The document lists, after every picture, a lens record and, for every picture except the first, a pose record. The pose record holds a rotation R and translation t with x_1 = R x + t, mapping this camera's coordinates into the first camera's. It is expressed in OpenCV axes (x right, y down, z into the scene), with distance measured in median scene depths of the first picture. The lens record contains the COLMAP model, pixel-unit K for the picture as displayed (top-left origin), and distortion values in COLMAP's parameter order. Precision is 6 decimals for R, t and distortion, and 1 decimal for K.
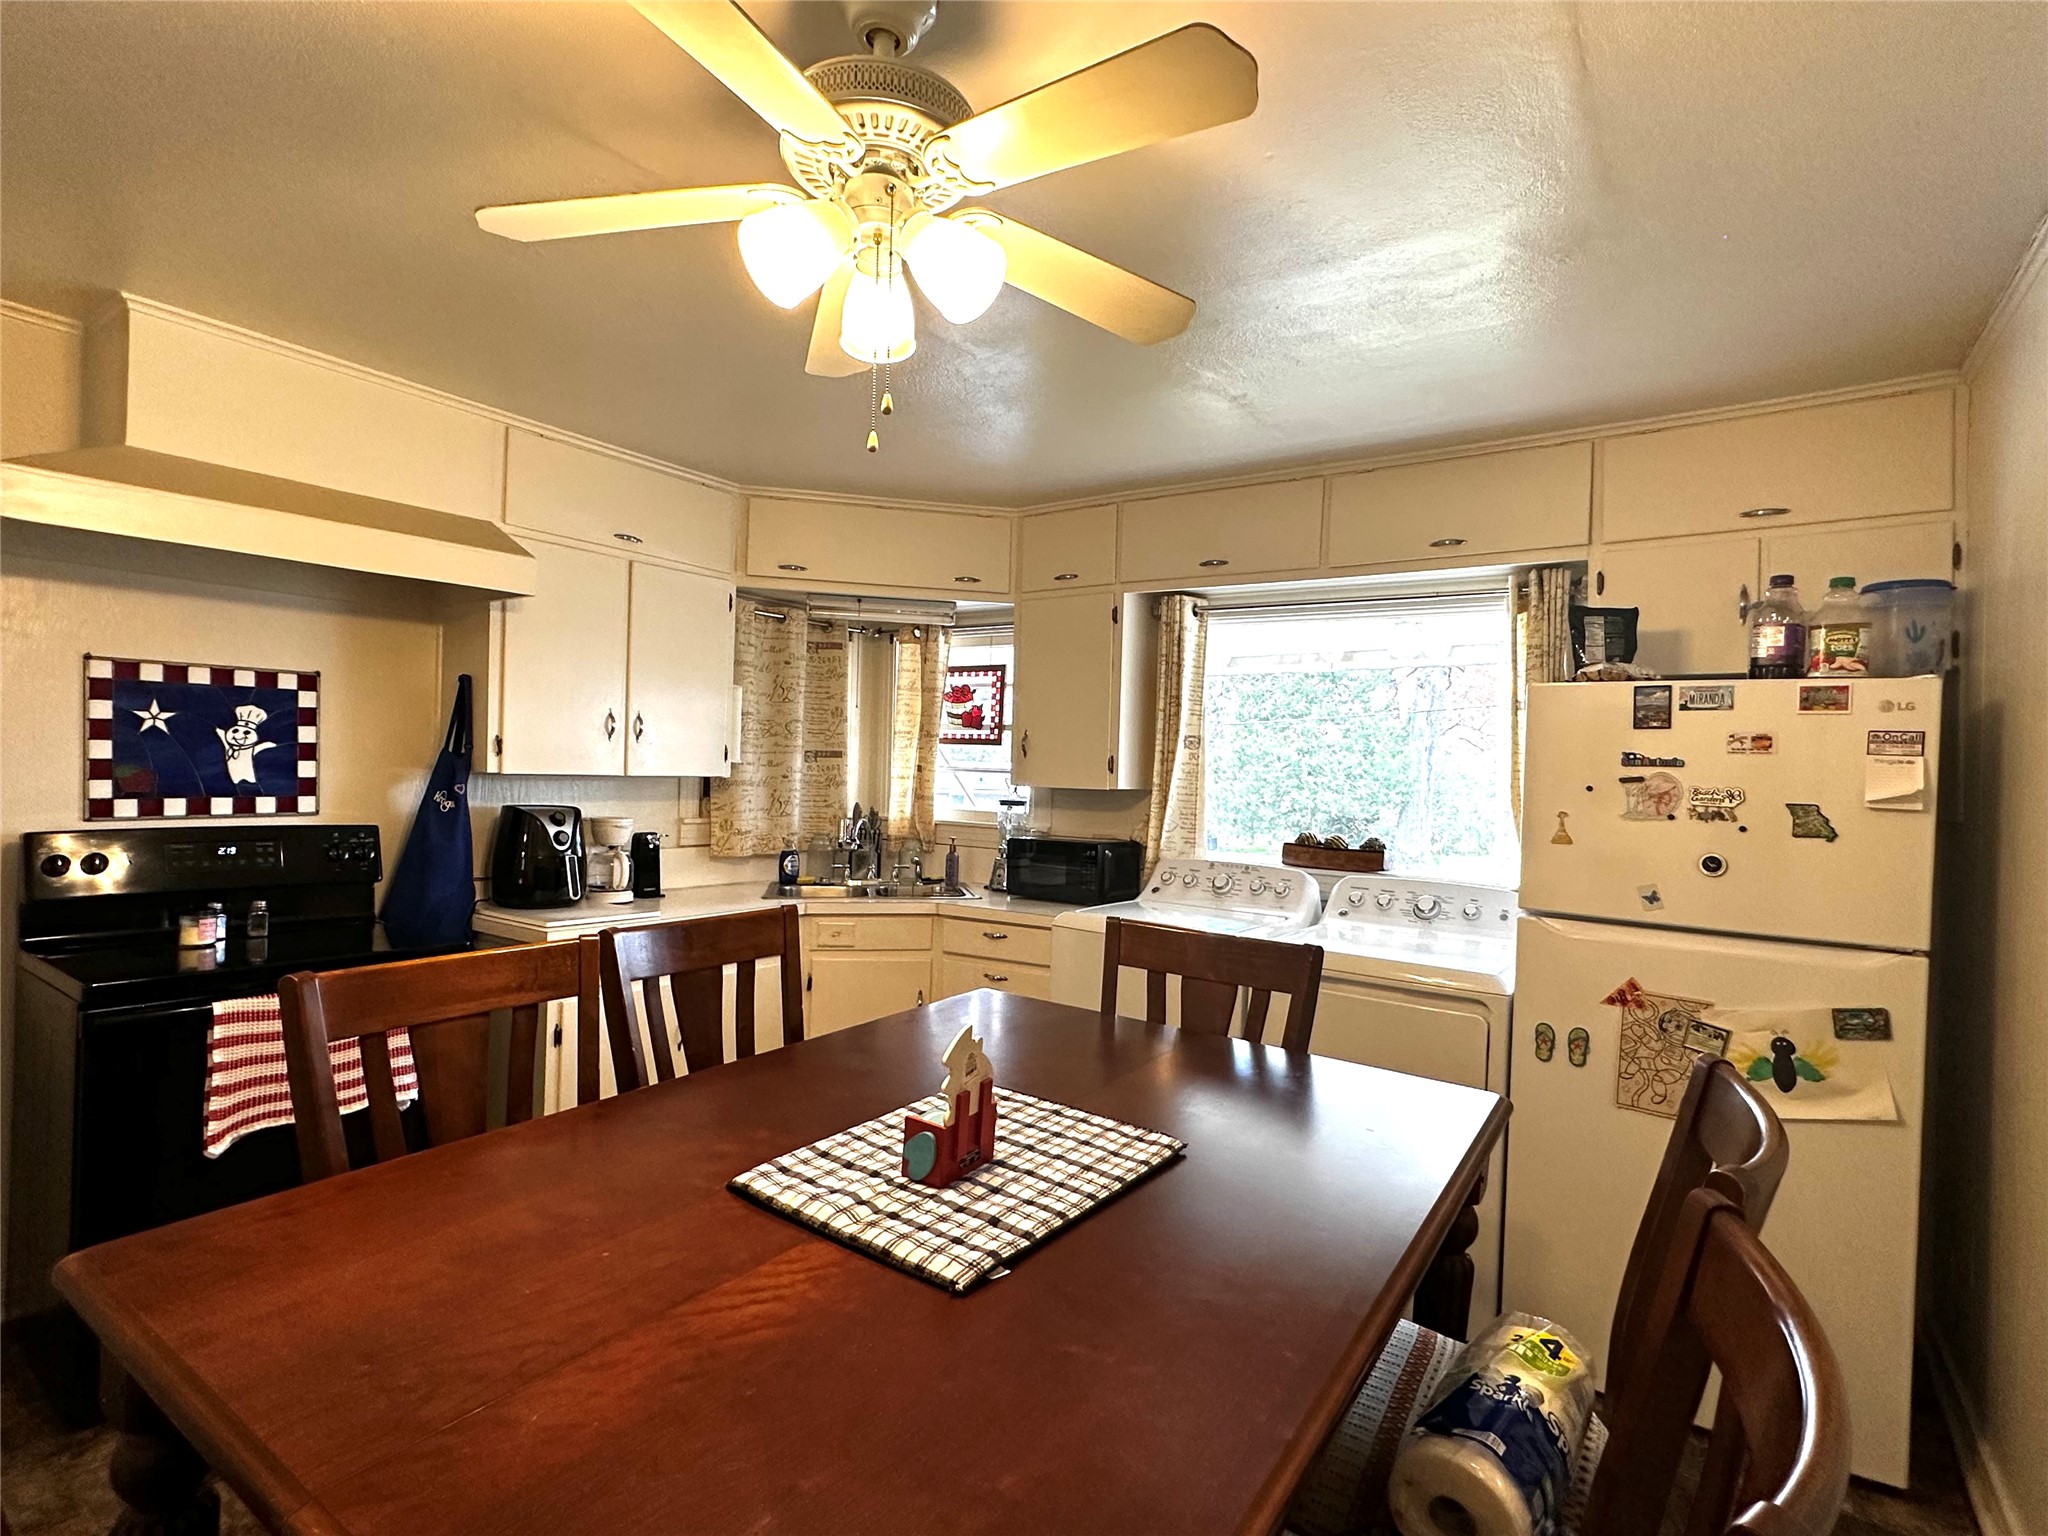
lens RADIAL K [[1011.1, 0, 1023.3], [0, 1011.1, 775.5], [0, 0, 1]] dist [0.004527, -0.000495]
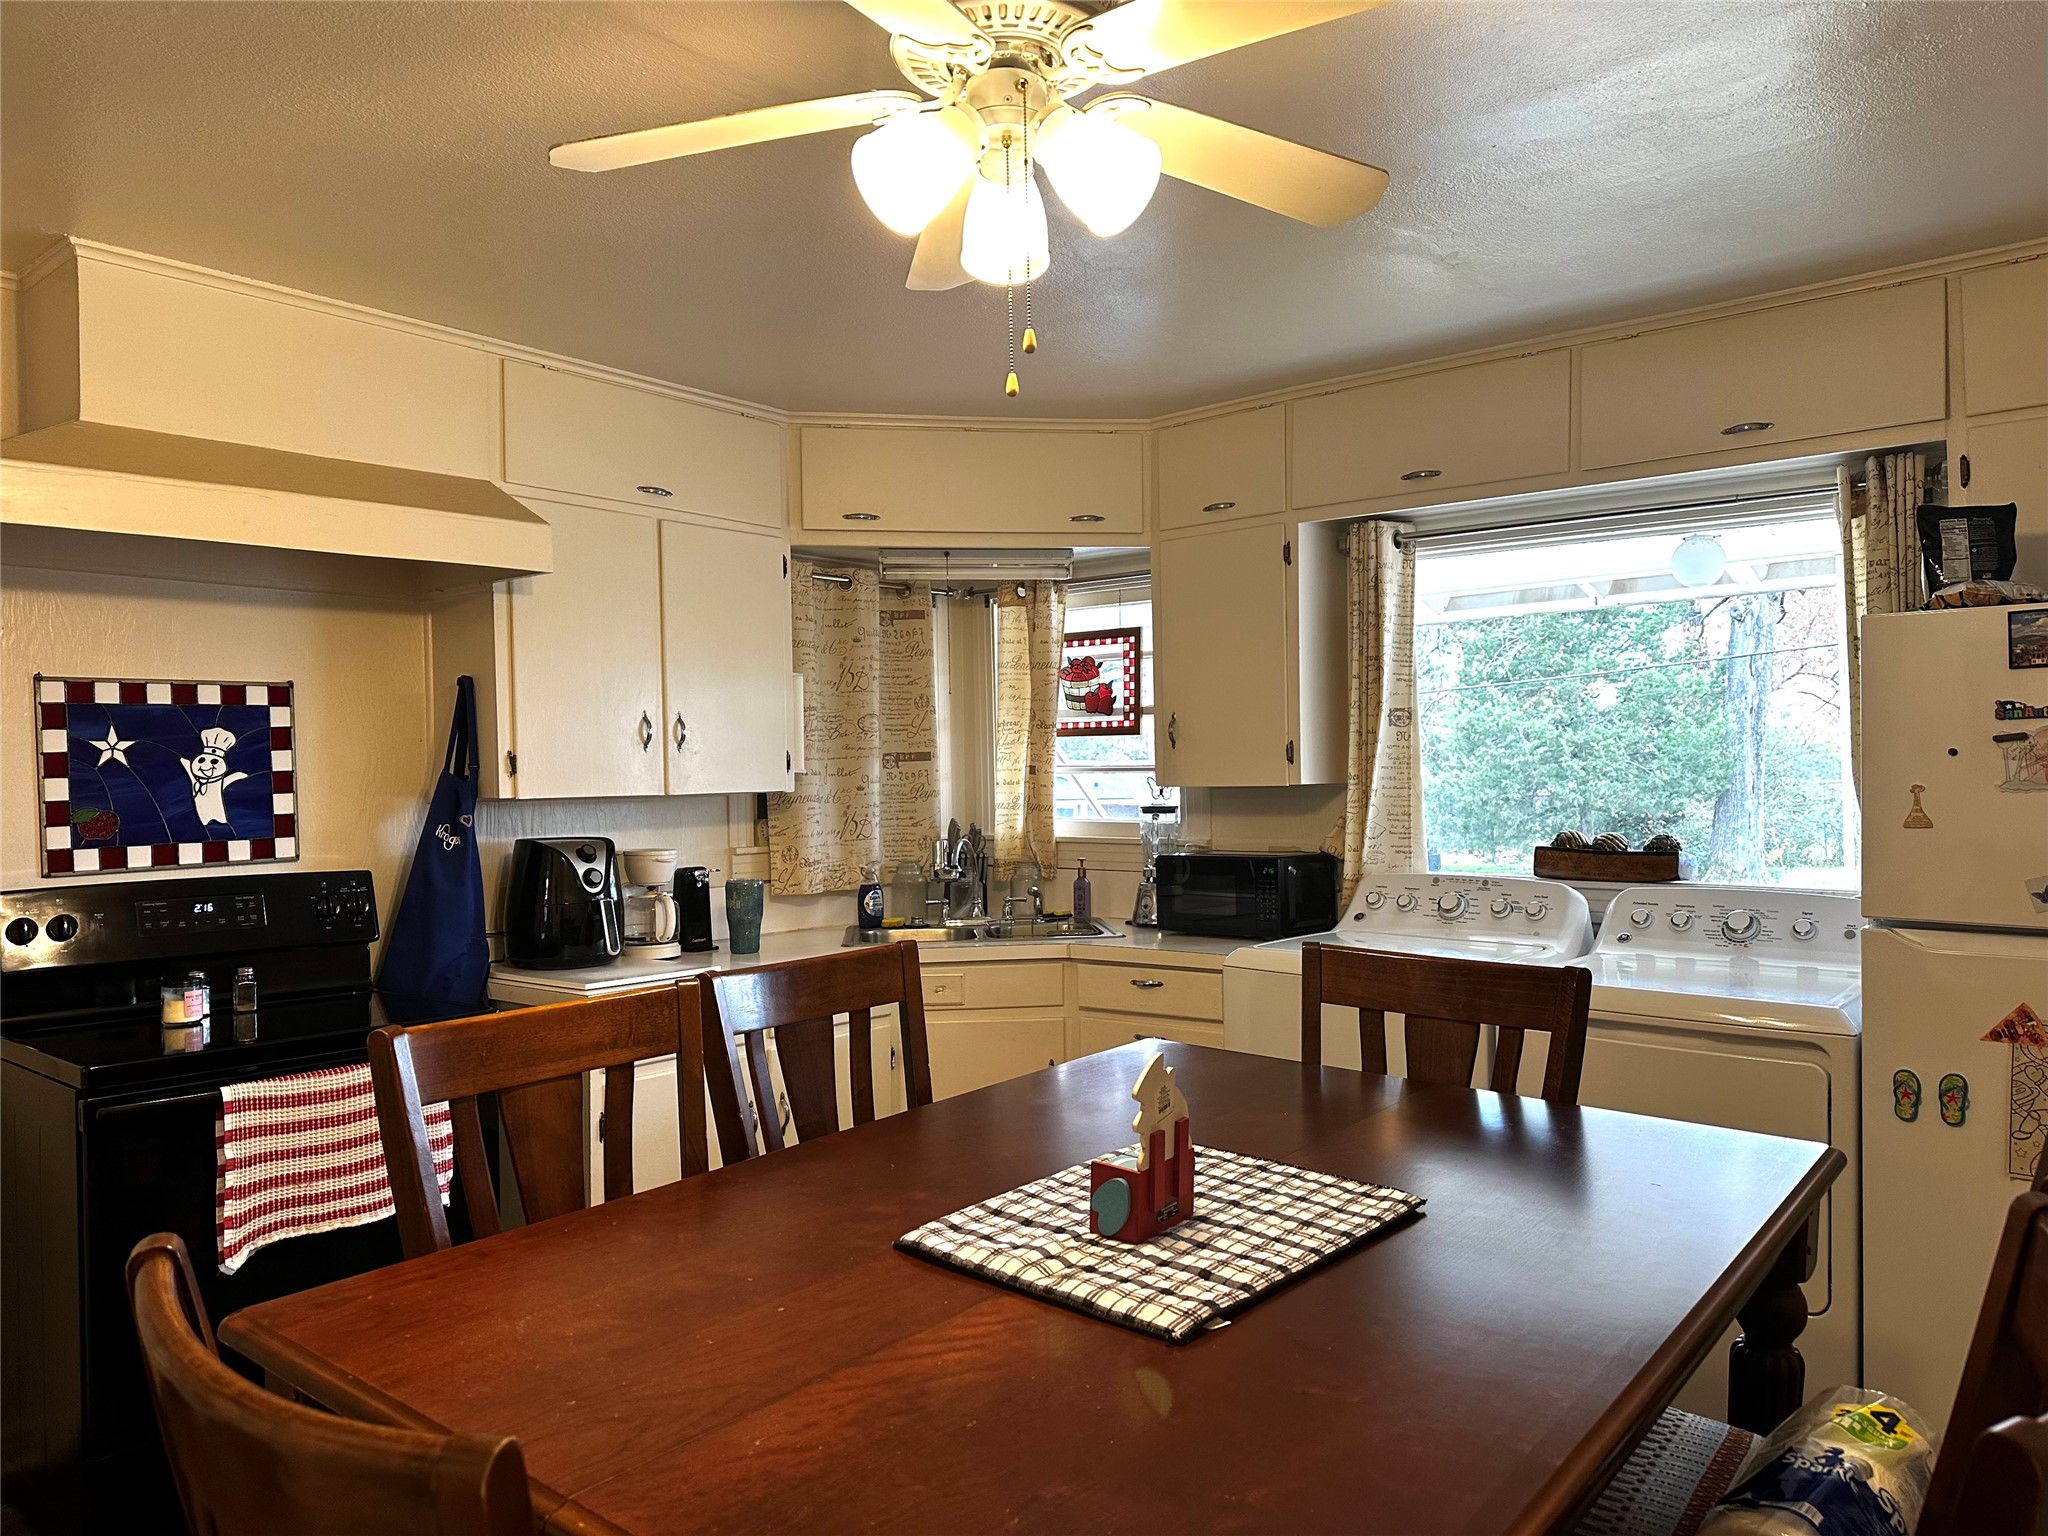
lens RADIAL K [[1417.1, 0, 1034.3], [0, 1417.1, 772.6], [0, 0, 1]] dist [0.132820, -0.185737]
pose [[0.995484, -0.045553, -0.083285, -0.020467], [0.045113, 0.998956, -0.007160, 0.004278], [0.083524, 0.003370, 0.996500, -0.096505]]
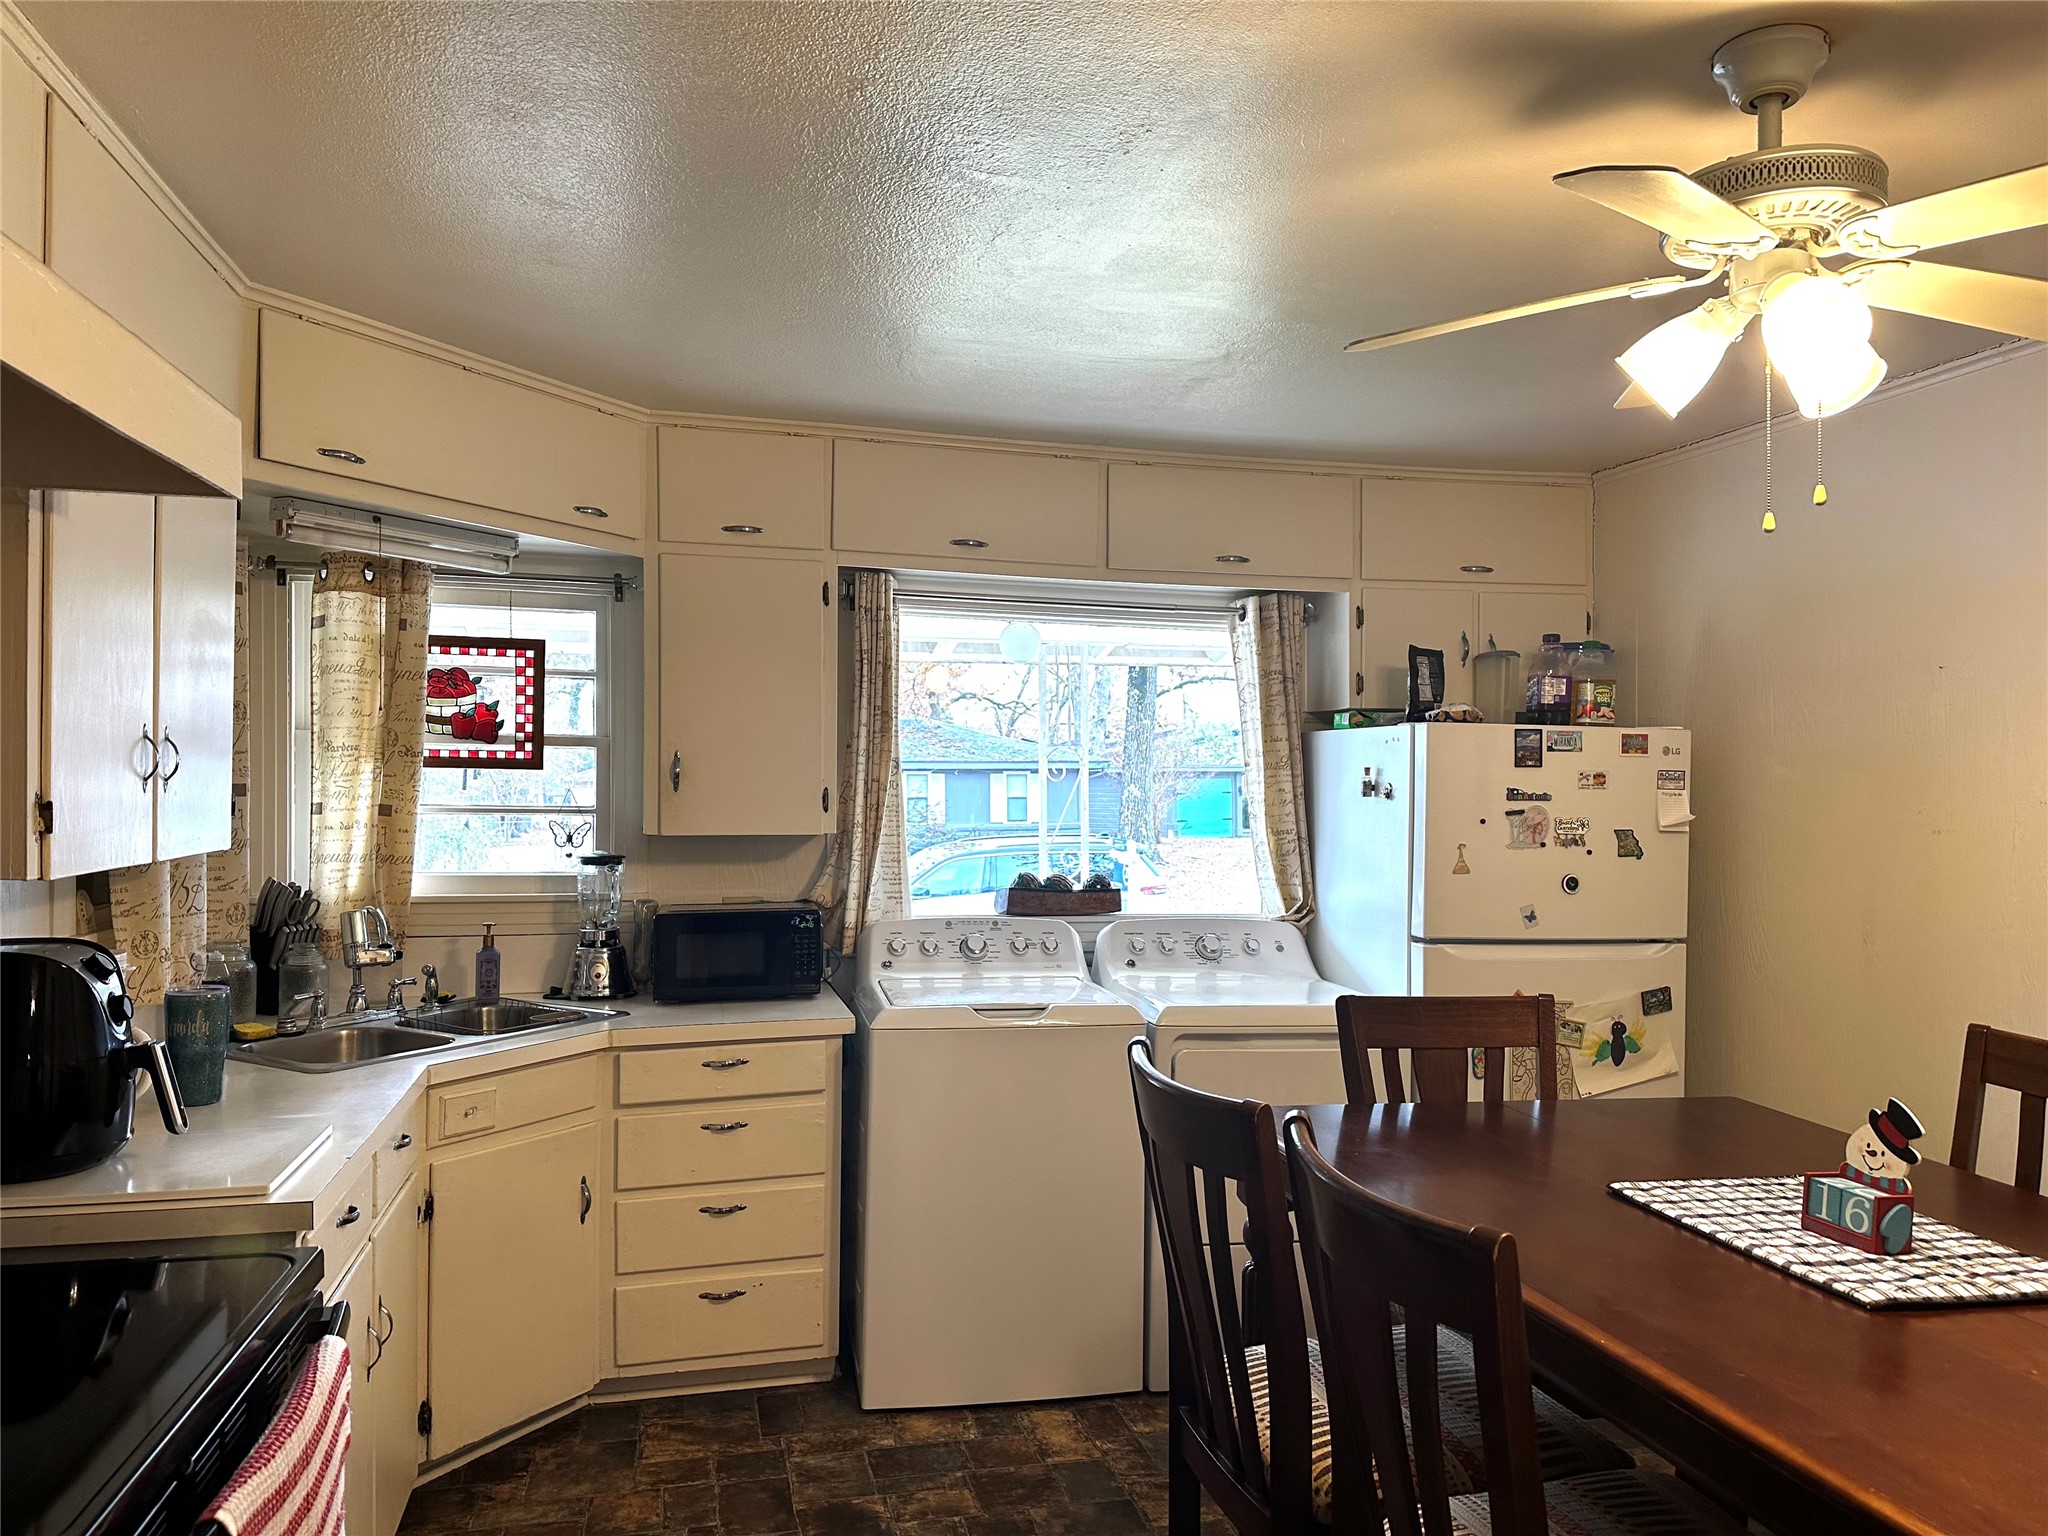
lens RADIAL K [[1414.5, 0, 1023.2], [0, 1414.5, 782.6], [0, 0, 1]] dist [0.190751, -0.380493]
pose [[0.664390, -0.024715, 0.746977, -0.763703], [0.013410, 0.999686, 0.021149, -0.056482], [-0.747266, -0.004035, 0.664513, 0.284340]]
